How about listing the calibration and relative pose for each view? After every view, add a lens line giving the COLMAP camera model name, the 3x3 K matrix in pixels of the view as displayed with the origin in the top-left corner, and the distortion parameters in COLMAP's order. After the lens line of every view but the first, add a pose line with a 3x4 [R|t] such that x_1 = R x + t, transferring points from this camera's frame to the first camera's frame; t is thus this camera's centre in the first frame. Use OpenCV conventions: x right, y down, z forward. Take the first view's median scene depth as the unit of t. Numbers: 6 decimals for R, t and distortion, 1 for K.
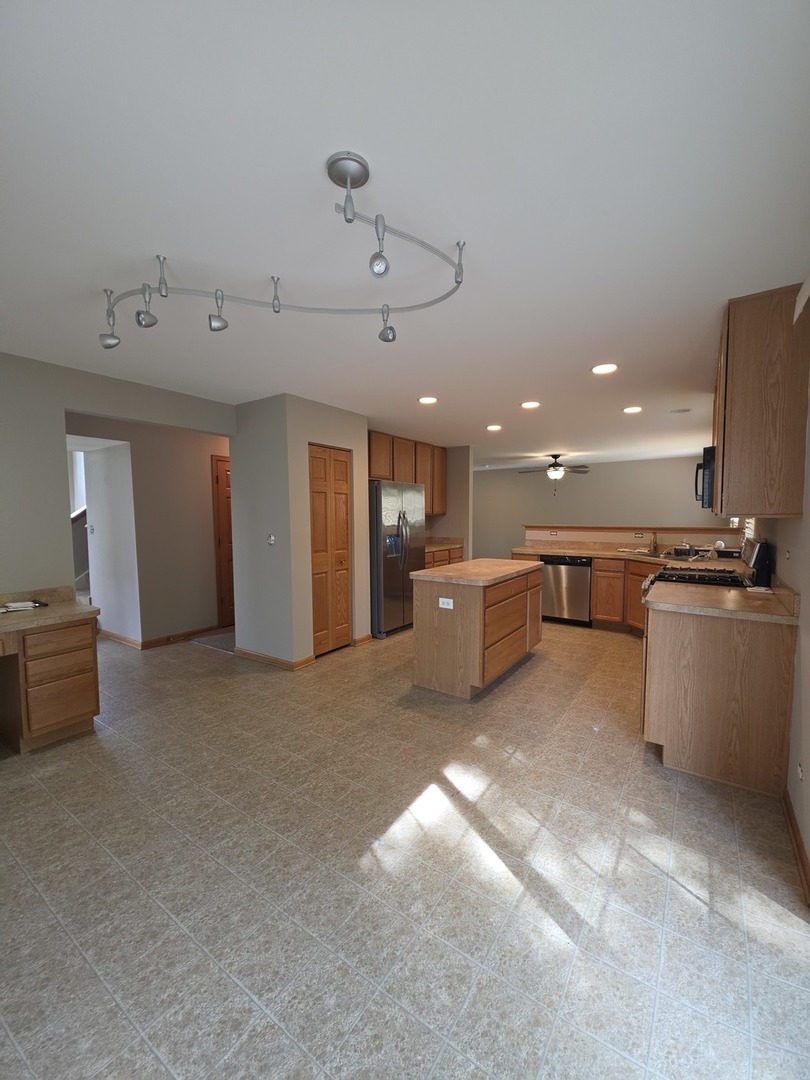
lens RADIAL K [[437.8, 0, 402.4], [0, 437.8, 530.9], [0, 0, 1]] dist [0.048193, -0.018347]
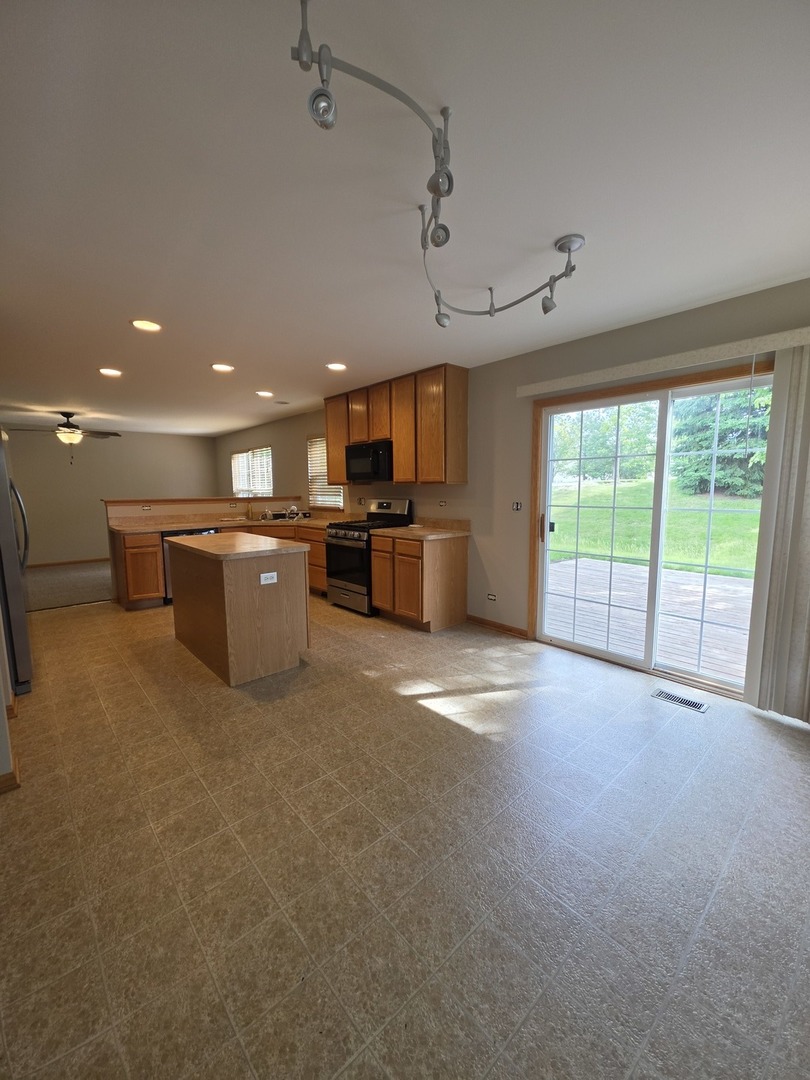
lens RADIAL K [[426.0, 0, 405.0], [0, 426.0, 540.0], [0, 0, 1]] dist [0.020699, -0.000595]
pose [[0.221611, -0.113196, 0.968543, -0.964745], [0.035743, 0.993515, 0.107936, -0.013612], [-0.974480, 0.010699, 0.224220, 0.694062]]
